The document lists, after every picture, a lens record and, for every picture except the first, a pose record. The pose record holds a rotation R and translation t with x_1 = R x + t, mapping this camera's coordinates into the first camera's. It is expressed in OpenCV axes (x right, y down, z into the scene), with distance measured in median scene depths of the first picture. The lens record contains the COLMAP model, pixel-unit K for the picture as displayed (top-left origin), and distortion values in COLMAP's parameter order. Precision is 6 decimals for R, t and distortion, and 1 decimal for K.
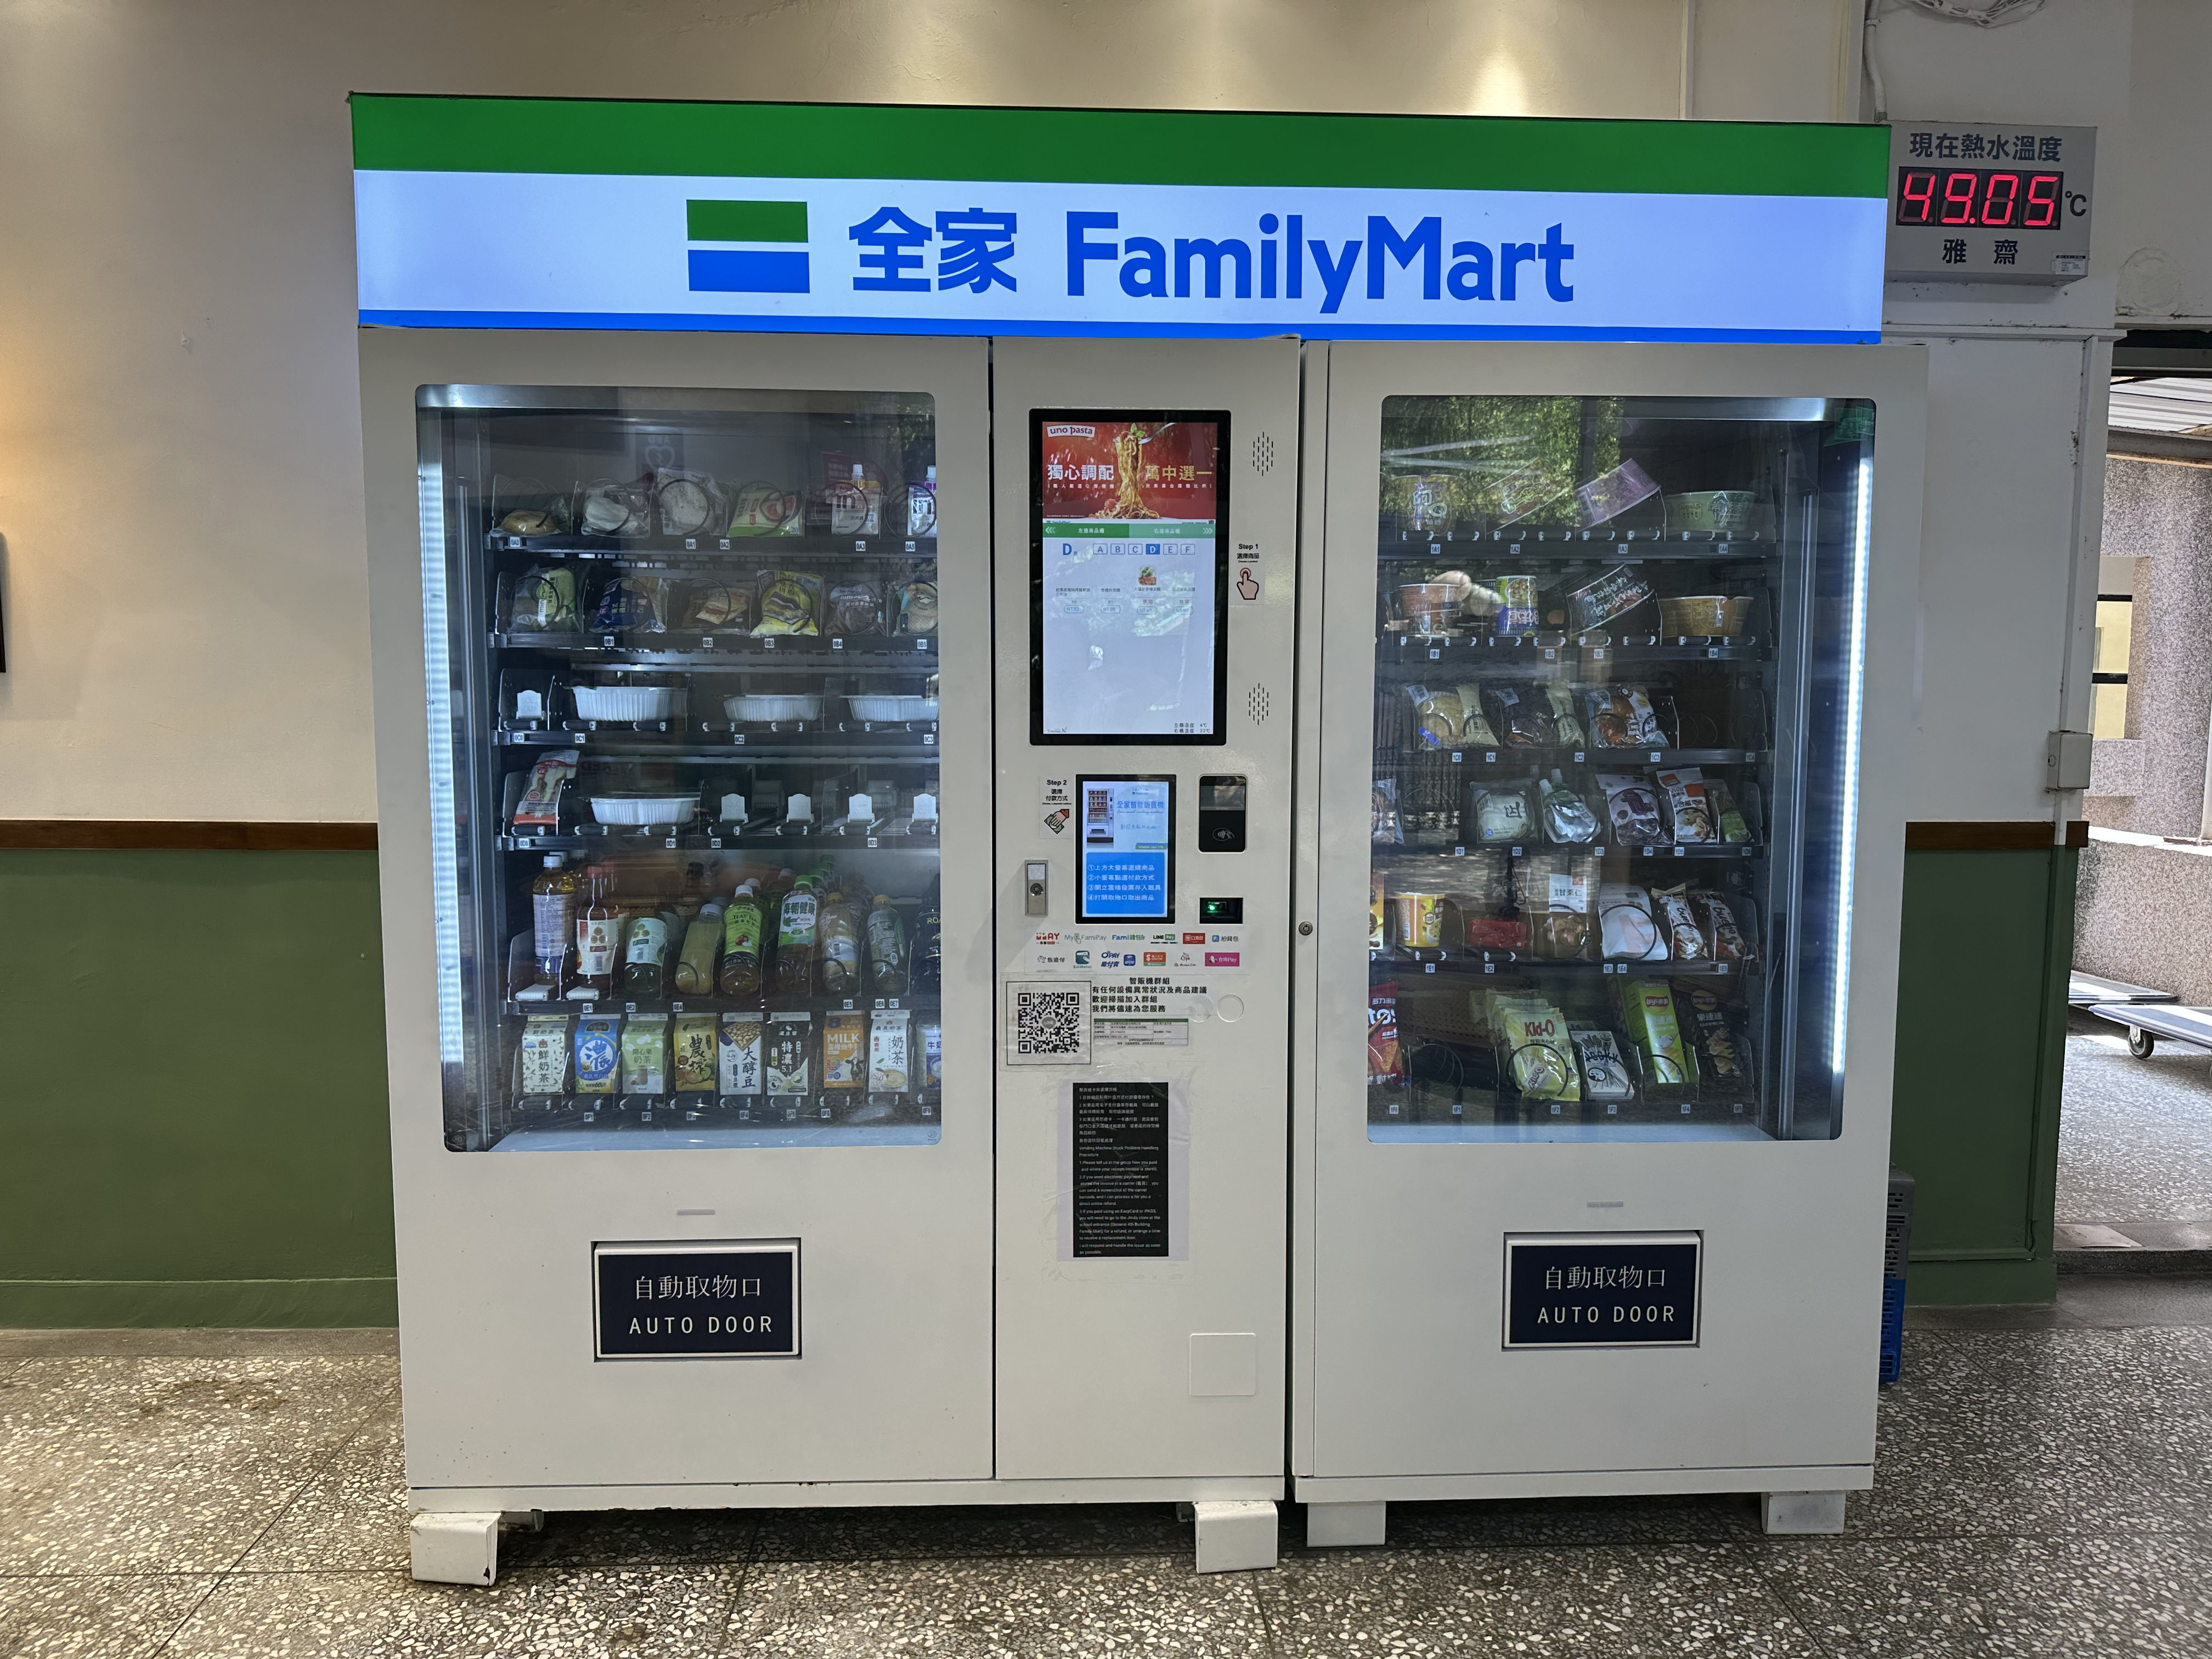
lens RADIAL K [[1624.6, 0, 1110.7], [0, 1624.6, 836.1], [0, 0, 1]] dist [0.073690, -0.030678]
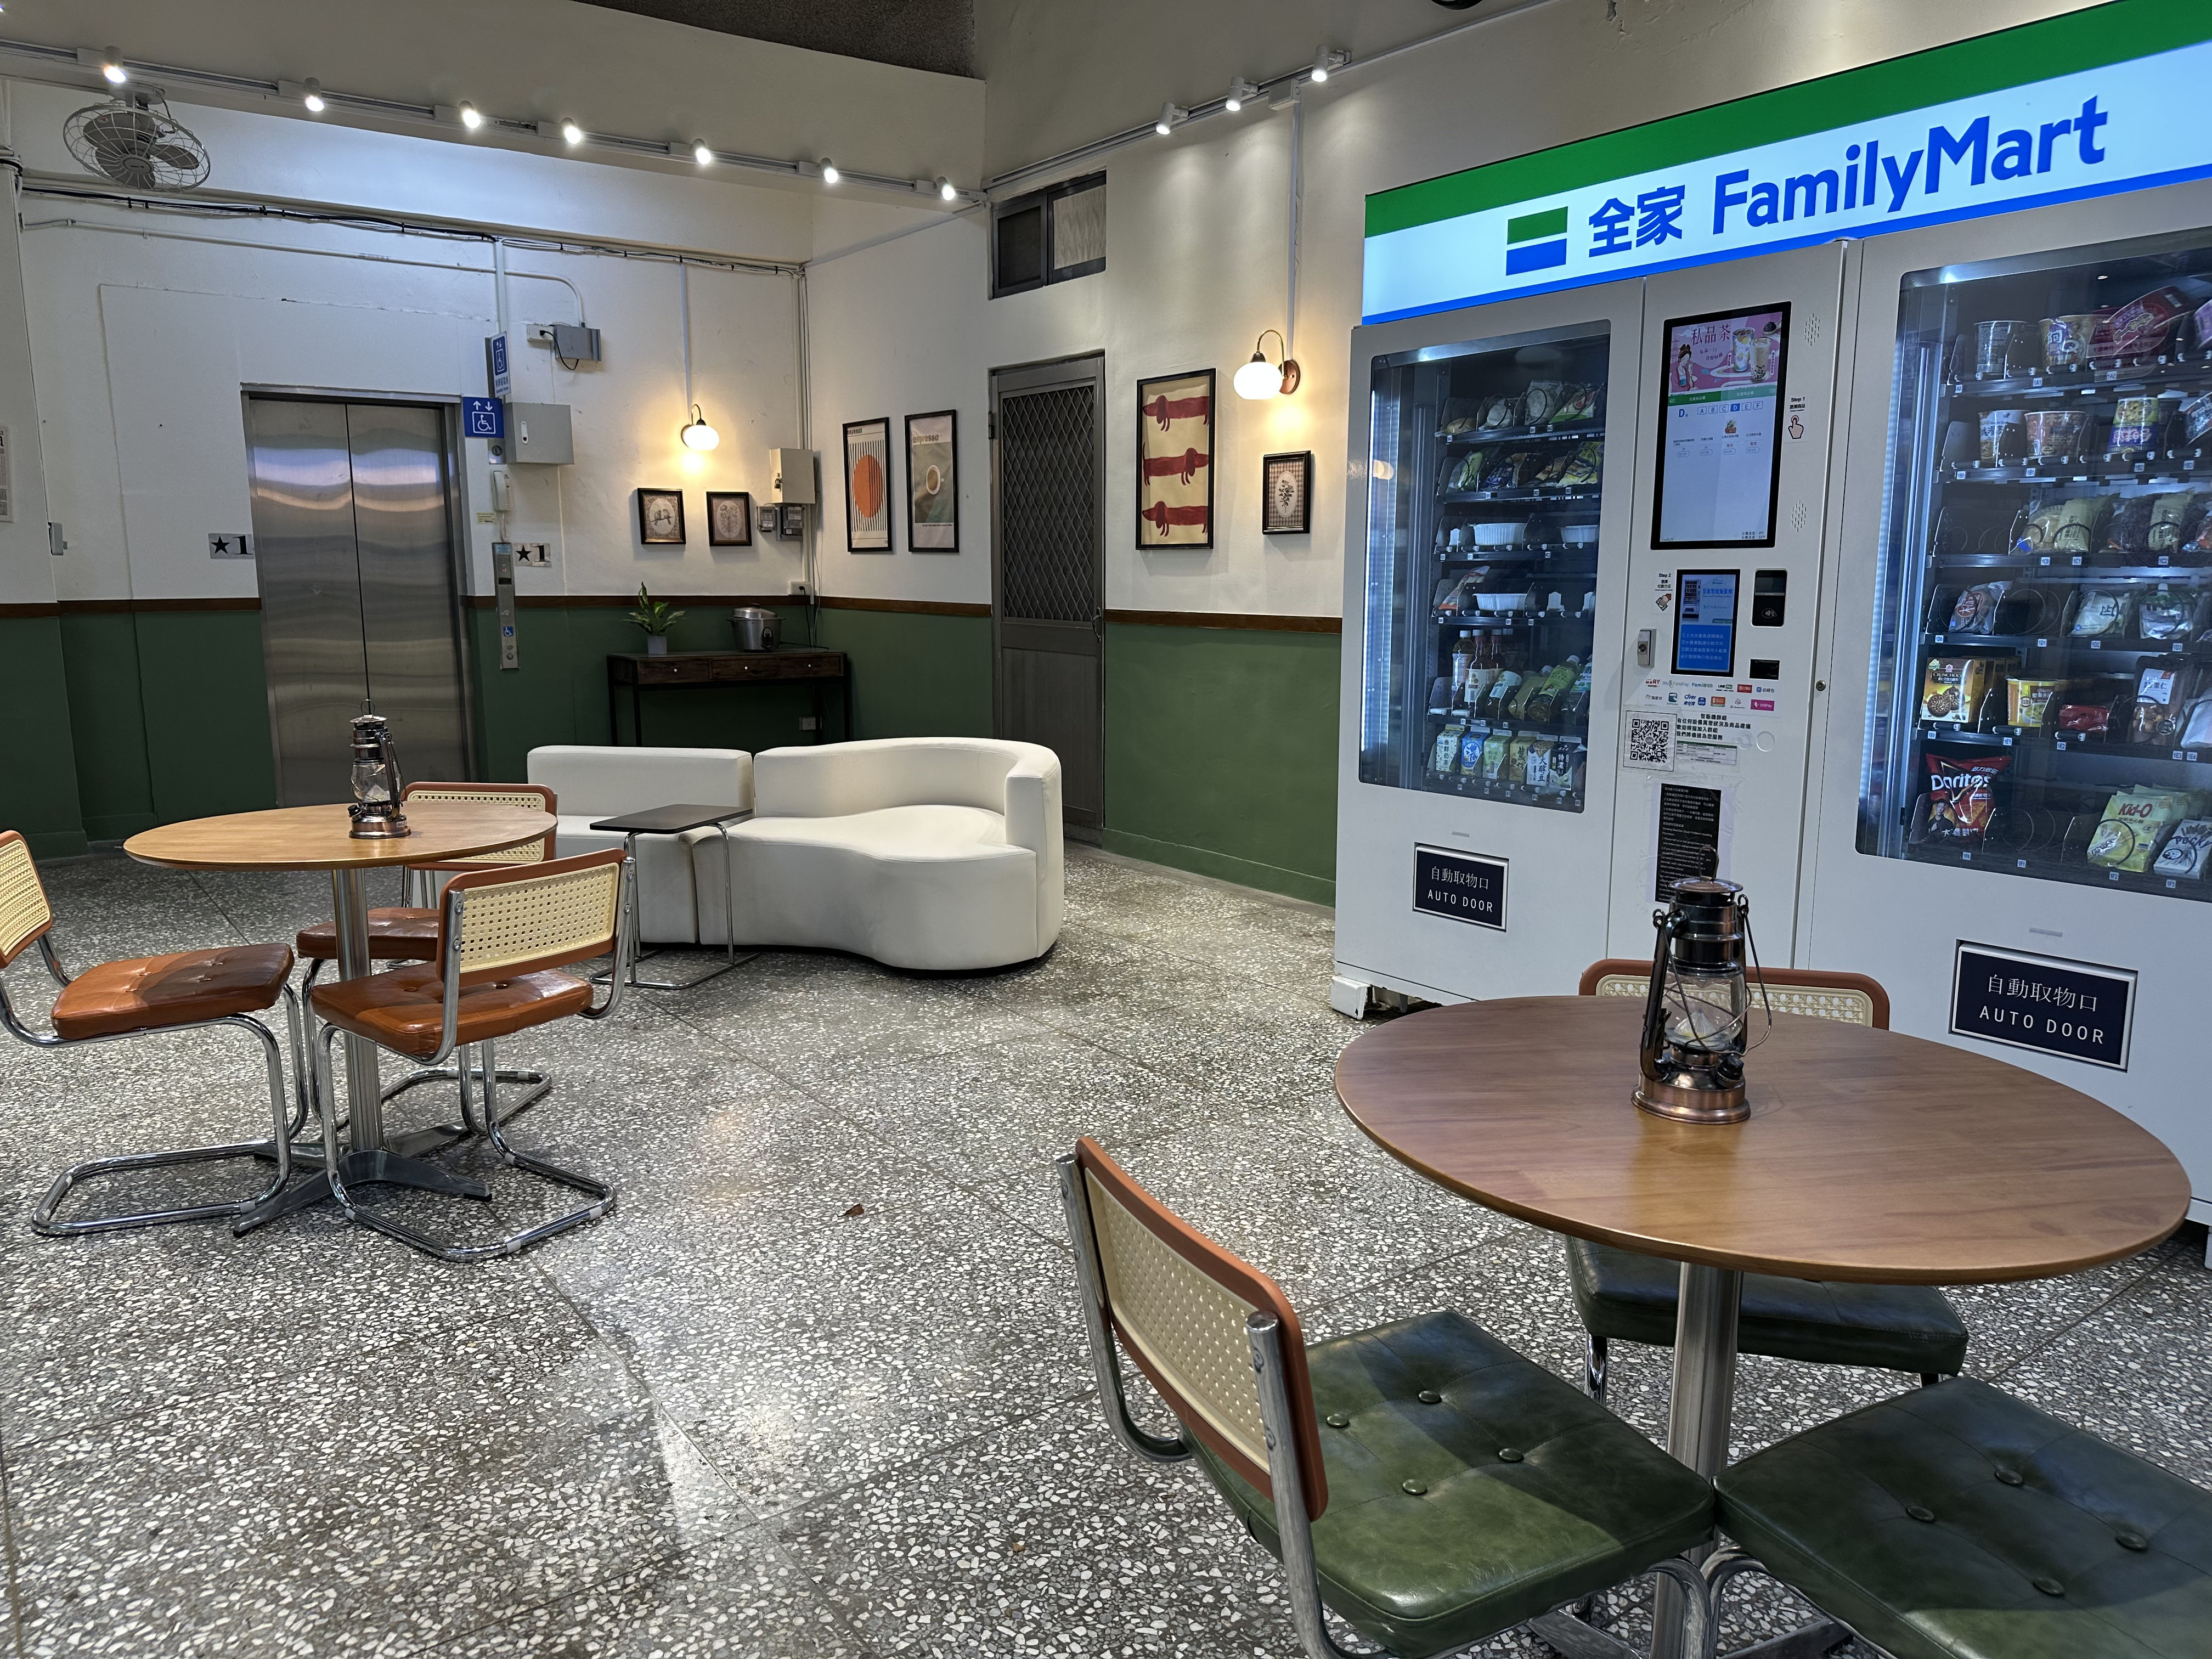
lens RADIAL K [[1624.6, 0, 1115.3], [0, 1624.6, 825.8], [0, 0, 1]] dist [0.073690, -0.030678]
pose [[0.568802, 0.124647, -0.812975, 0.916879], [-0.089166, 0.991969, 0.089706, 0.102755], [0.817627, 0.021465, 0.575348, -0.257549]]
